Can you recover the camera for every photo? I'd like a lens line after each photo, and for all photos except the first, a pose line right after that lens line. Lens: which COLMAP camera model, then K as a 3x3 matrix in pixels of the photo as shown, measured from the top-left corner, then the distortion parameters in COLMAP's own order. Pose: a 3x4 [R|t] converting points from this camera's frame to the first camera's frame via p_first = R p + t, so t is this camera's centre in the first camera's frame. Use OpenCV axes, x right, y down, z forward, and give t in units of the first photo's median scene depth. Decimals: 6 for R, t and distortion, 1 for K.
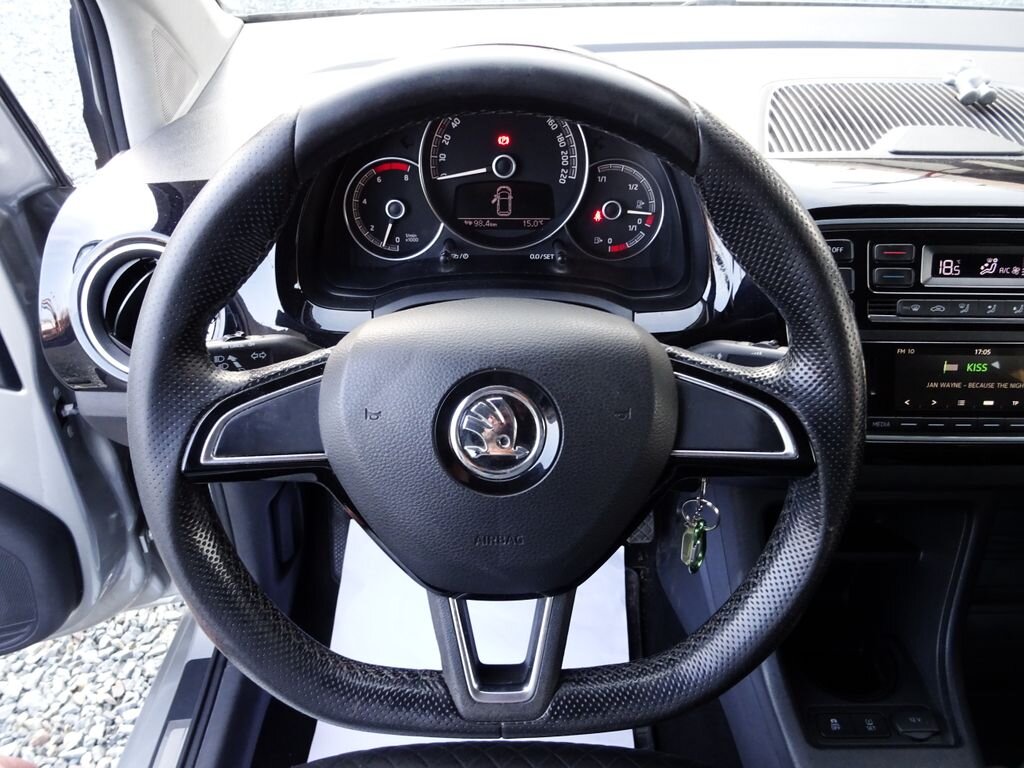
lens RADIAL K [[863.6, 0, 512.0], [0, 863.6, 384.0], [0, 0, 1]] dist [0.001048, -0.004445]
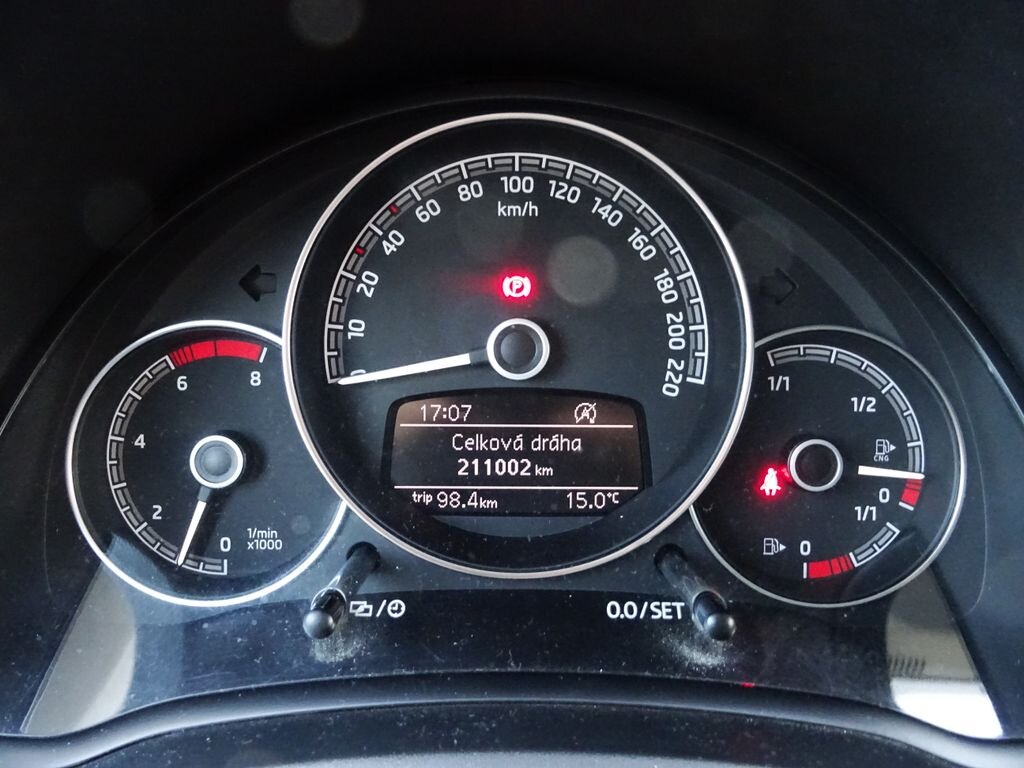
lens RADIAL K [[795.6, 0, 512.0], [0, 795.6, 384.0], [0, 0, 1]] dist [-0.001925, -0.000257]
pose [[0.999974, 0.002835, 0.006692, -0.013971], [-0.000590, 0.949405, -0.314053, -0.129055], [-0.007244, 0.314041, 0.949382, 0.675093]]
